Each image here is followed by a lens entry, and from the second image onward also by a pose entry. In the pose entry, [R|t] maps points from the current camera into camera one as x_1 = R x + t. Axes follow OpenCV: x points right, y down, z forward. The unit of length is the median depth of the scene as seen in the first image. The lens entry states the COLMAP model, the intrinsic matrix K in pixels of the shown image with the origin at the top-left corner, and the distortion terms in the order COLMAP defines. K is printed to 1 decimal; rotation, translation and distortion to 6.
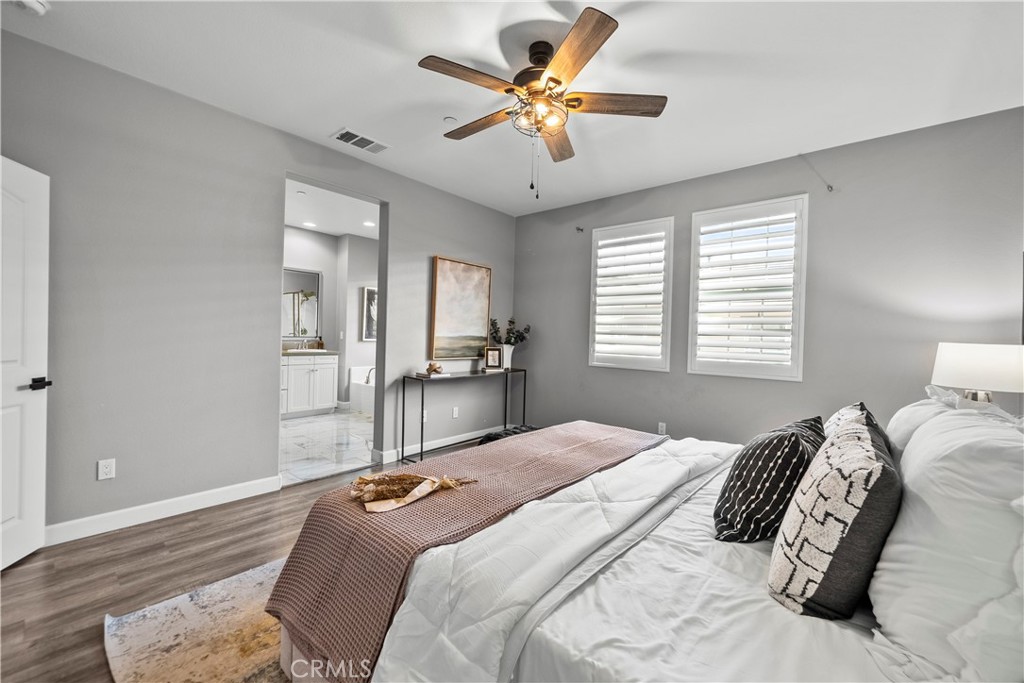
lens RADIAL K [[420.6, 0, 519.2], [0, 420.6, 335.9], [0, 0, 1]] dist [0.003409, -0.000378]
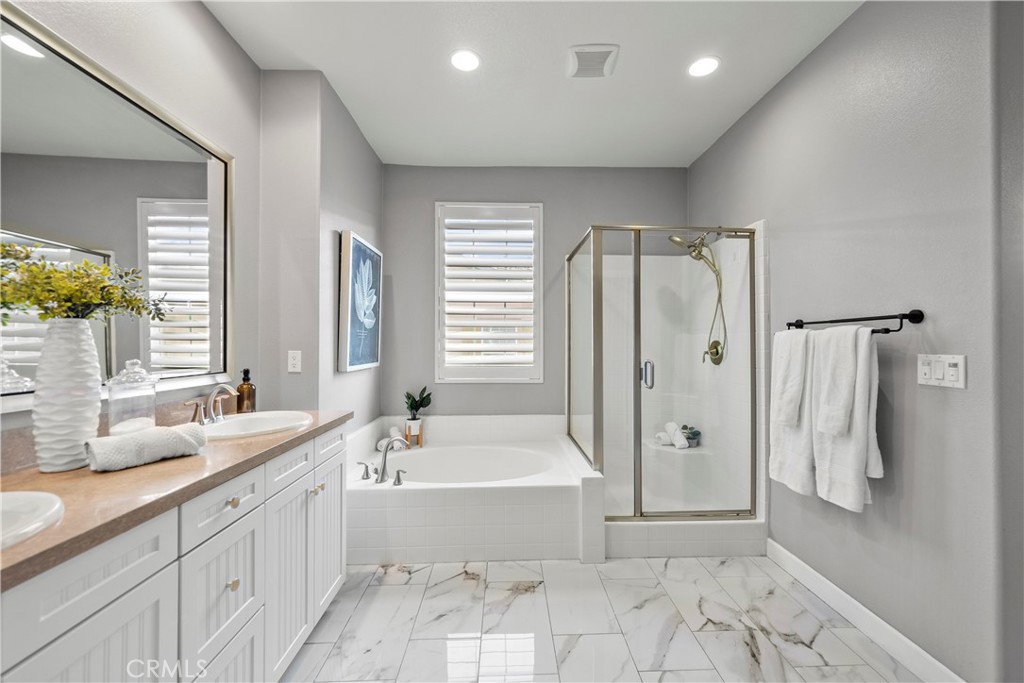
lens RADIAL K [[420.6, 0, 527.4], [0, 420.6, 340.3], [0, 0, 1]] dist [0.003409, -0.000378]
pose [[0.717029, -0.020473, 0.696742, -0.530492], [0.019787, 0.999764, 0.009014, -0.018231], [-0.696762, 0.007323, 0.717265, 0.624915]]
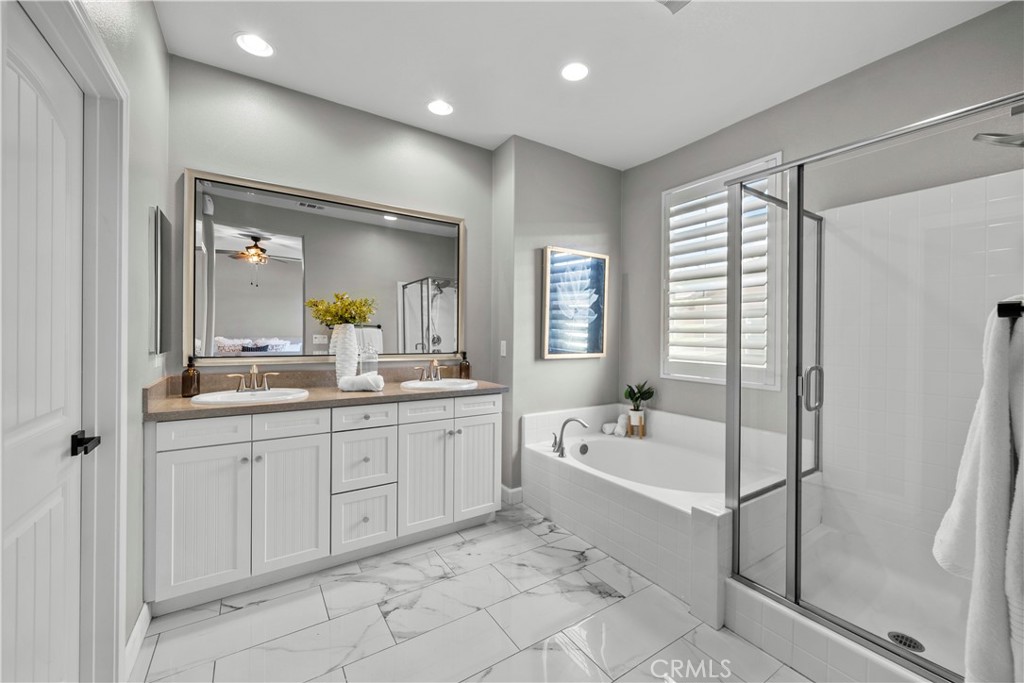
lens RADIAL K [[420.6, 0, 523.9], [0, 420.6, 336.5], [0, 0, 1]] dist [0.003409, -0.000378]
pose [[0.961093, -0.019730, -0.275519, -0.266545], [0.017446, 0.999790, -0.010740, -0.009826], [0.275673, 0.005515, 0.961236, 0.540921]]
